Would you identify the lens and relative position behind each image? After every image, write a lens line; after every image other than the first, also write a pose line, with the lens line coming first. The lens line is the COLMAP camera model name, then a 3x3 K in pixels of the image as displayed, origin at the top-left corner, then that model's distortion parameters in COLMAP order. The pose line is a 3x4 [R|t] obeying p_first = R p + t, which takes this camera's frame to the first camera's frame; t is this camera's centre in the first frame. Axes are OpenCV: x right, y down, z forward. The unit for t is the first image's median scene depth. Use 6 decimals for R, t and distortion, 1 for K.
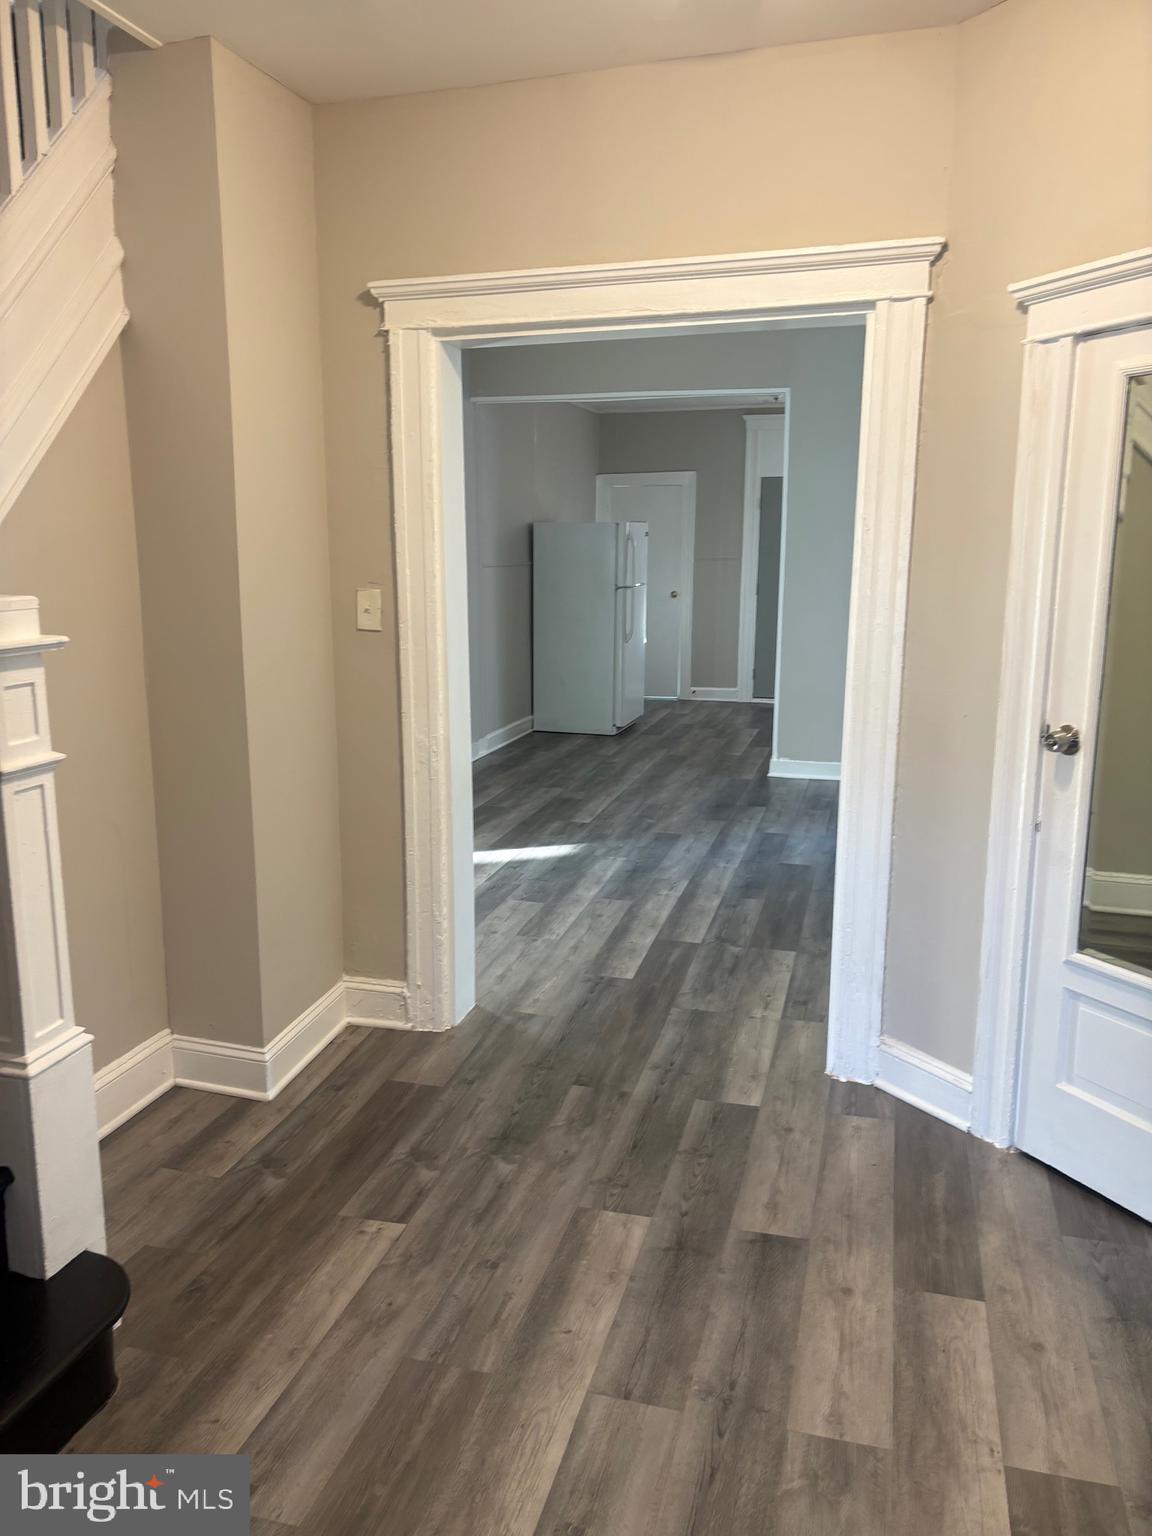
lens RADIAL K [[1155.8, 0, 576.0], [0, 1155.8, 768.0], [0, 0, 1]] dist [0.080658, -0.102072]
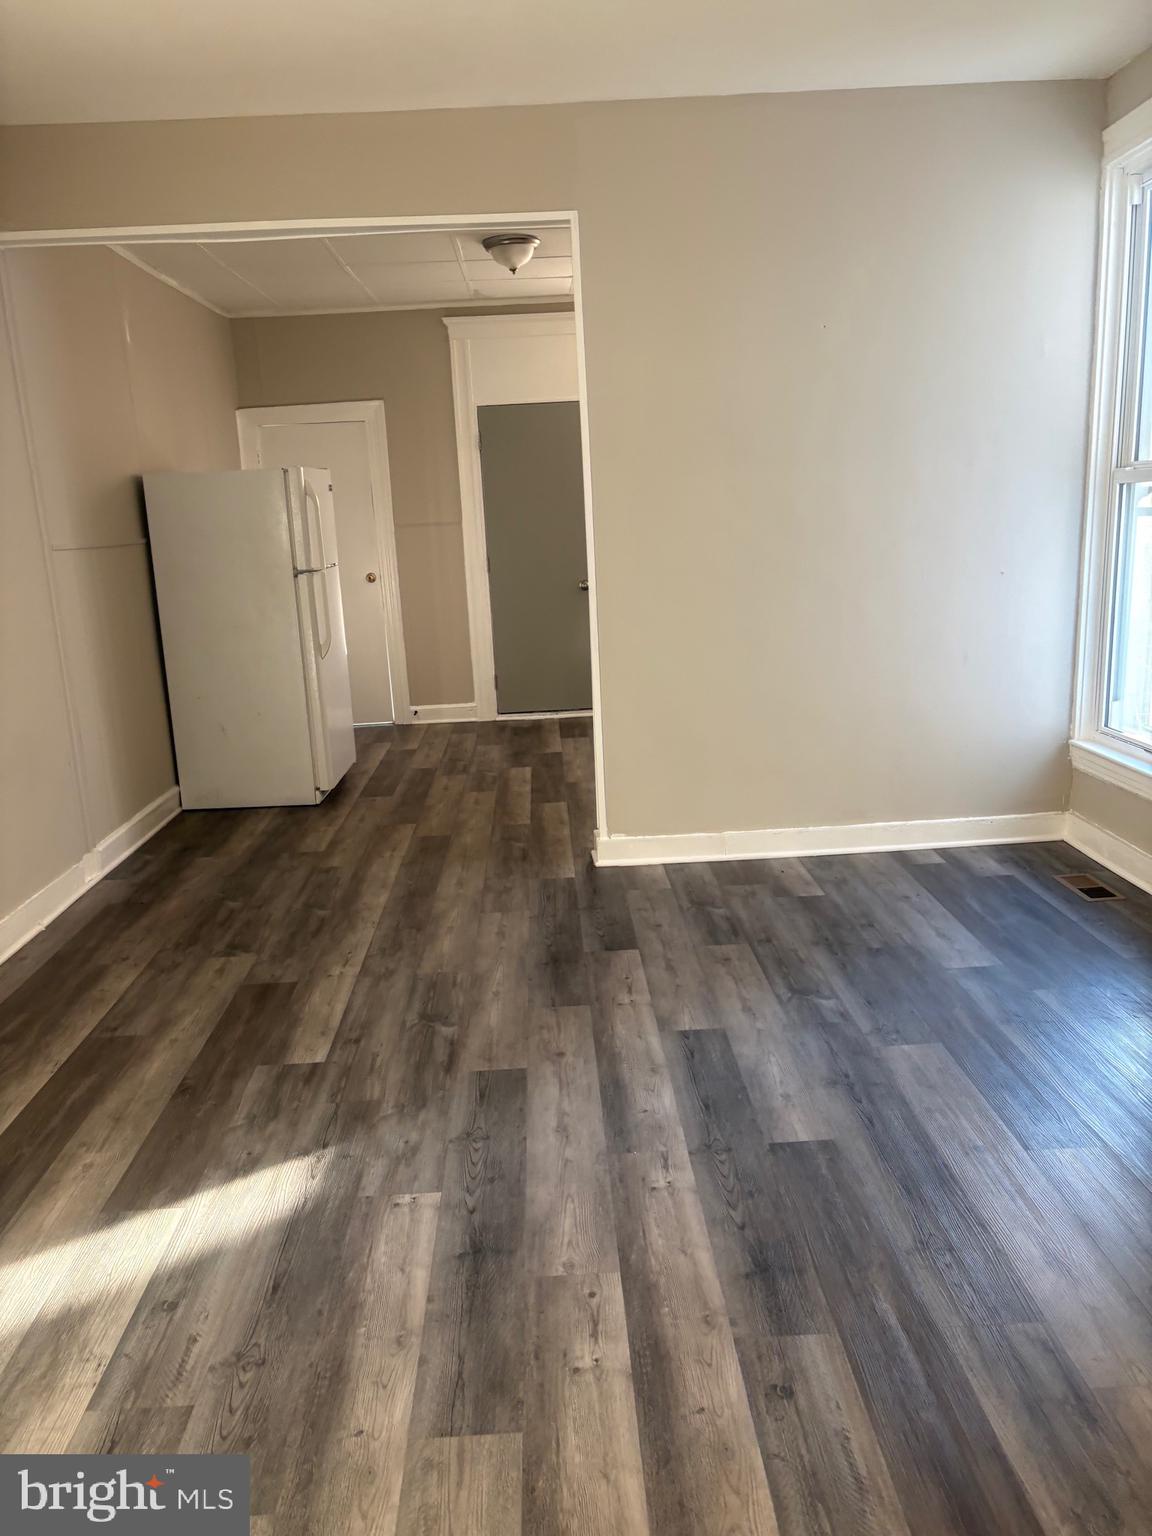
lens RADIAL K [[1155.8, 0, 576.0], [0, 1155.8, 768.0], [0, 0, 1]] dist [0.080658, -0.102072]
pose [[0.953985, -0.108343, 0.279598, -0.010394], [0.102755, 0.994104, 0.034612, -0.072235], [-0.281699, -0.004289, 0.959493, 0.449898]]
